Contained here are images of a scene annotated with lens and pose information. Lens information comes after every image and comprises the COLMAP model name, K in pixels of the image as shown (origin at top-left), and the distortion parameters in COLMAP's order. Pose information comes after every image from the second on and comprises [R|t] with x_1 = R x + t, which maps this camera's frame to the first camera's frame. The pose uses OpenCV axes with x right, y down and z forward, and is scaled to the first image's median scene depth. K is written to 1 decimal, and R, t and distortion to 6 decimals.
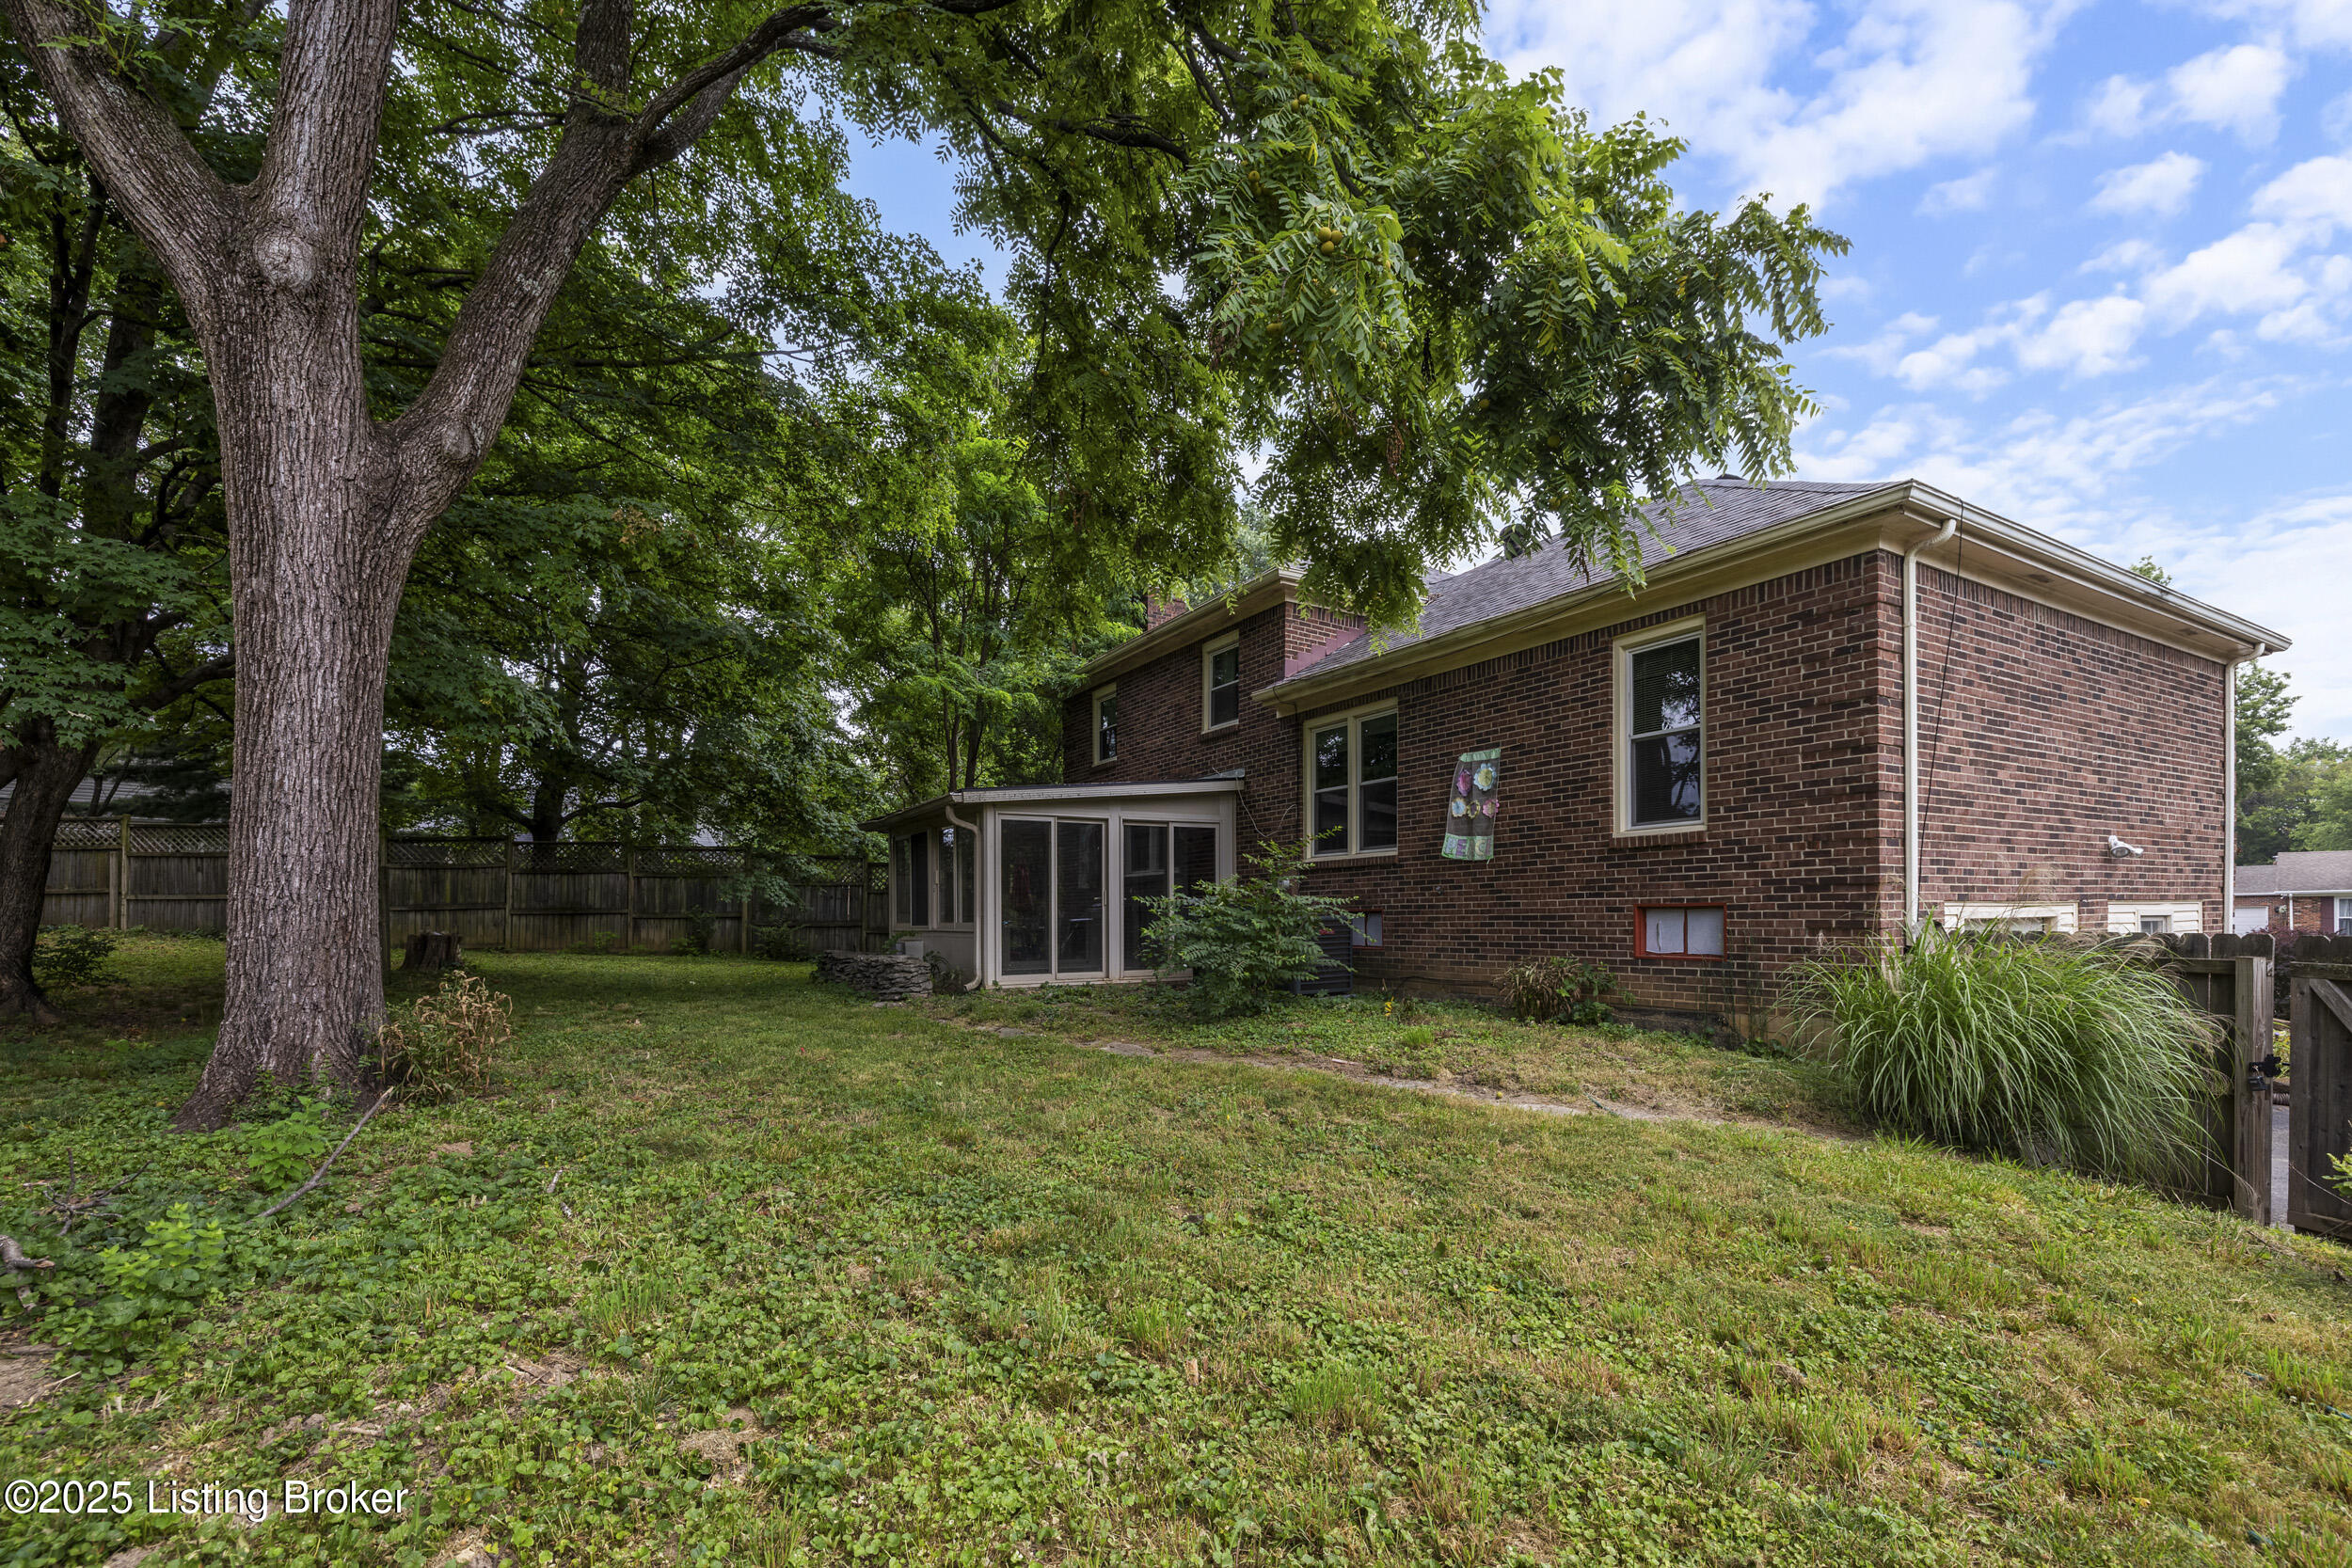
lens RADIAL K [[1057.5, 0, 1179.4], [0, 1057.5, 914.7], [0, 0, 1]] dist [0.000474, -0.000207]
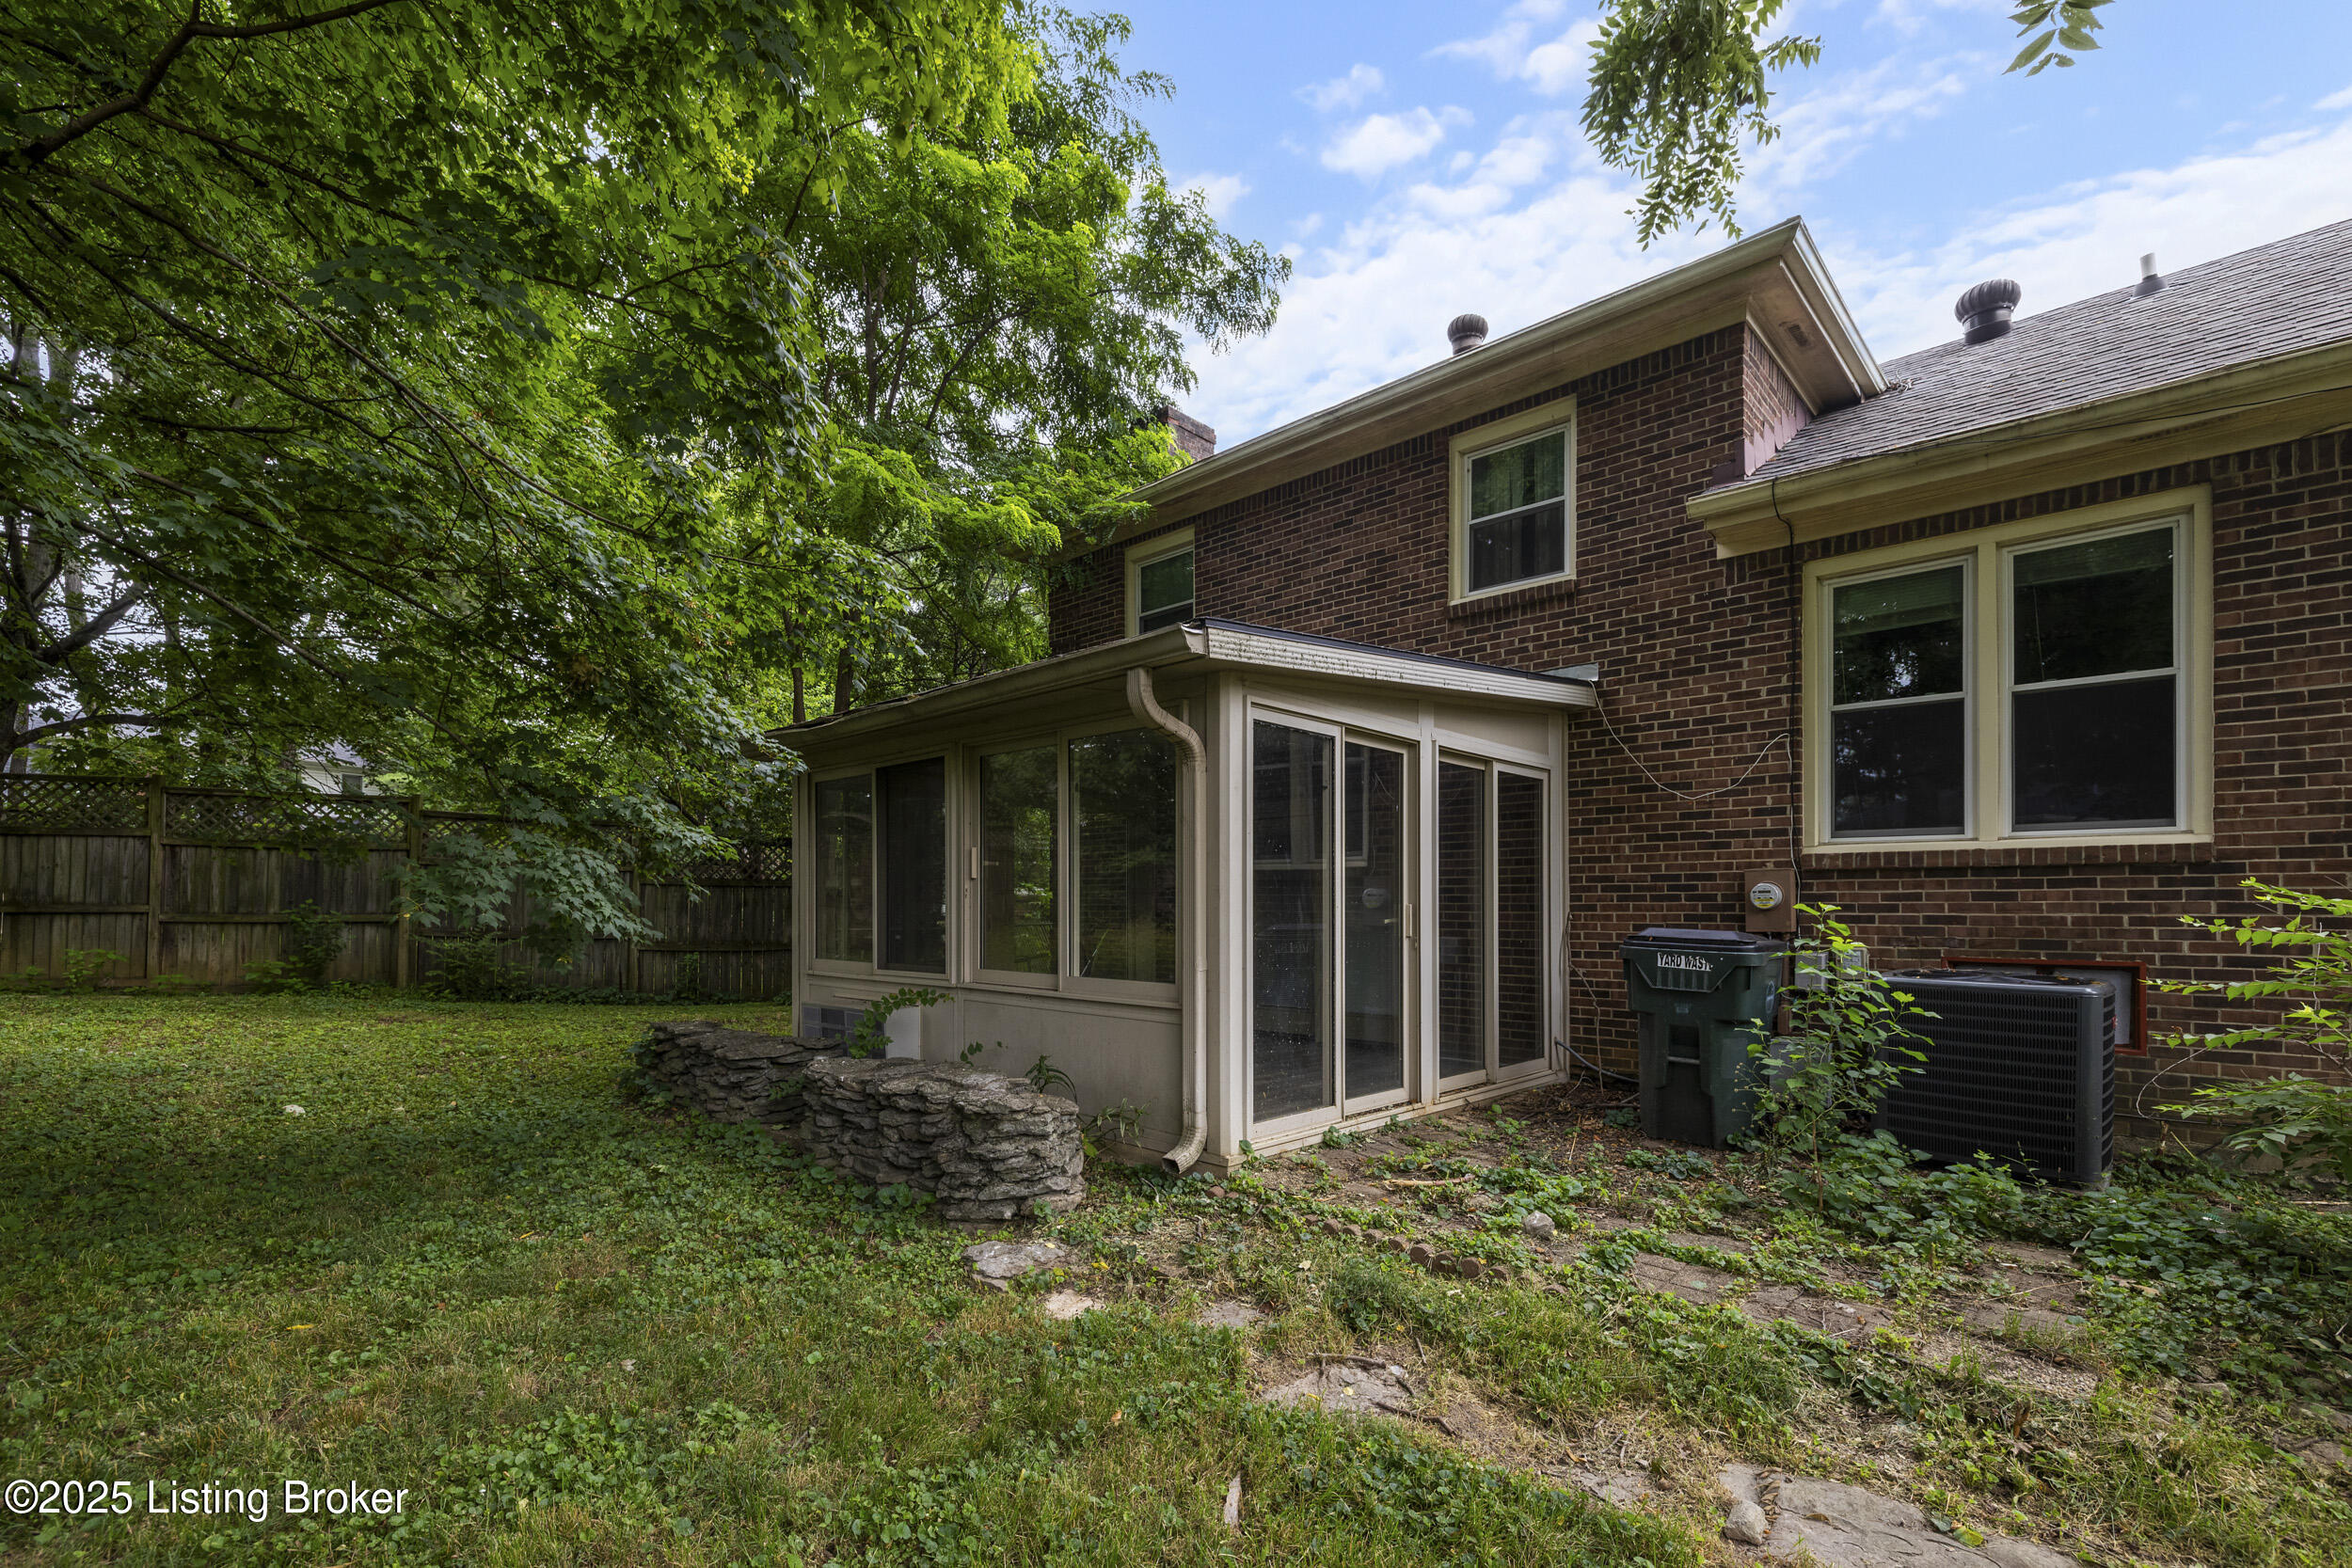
lens RADIAL K [[1057.5, 0, 1179.4], [0, 1057.5, 914.7], [0, 0, 1]] dist [0.000474, -0.000207]
pose [[0.964710, 0.019101, 0.262622, -0.296240], [-0.019957, 0.999801, 0.000593, -0.017431], [-0.262558, -0.005813, 0.964899, 0.639087]]
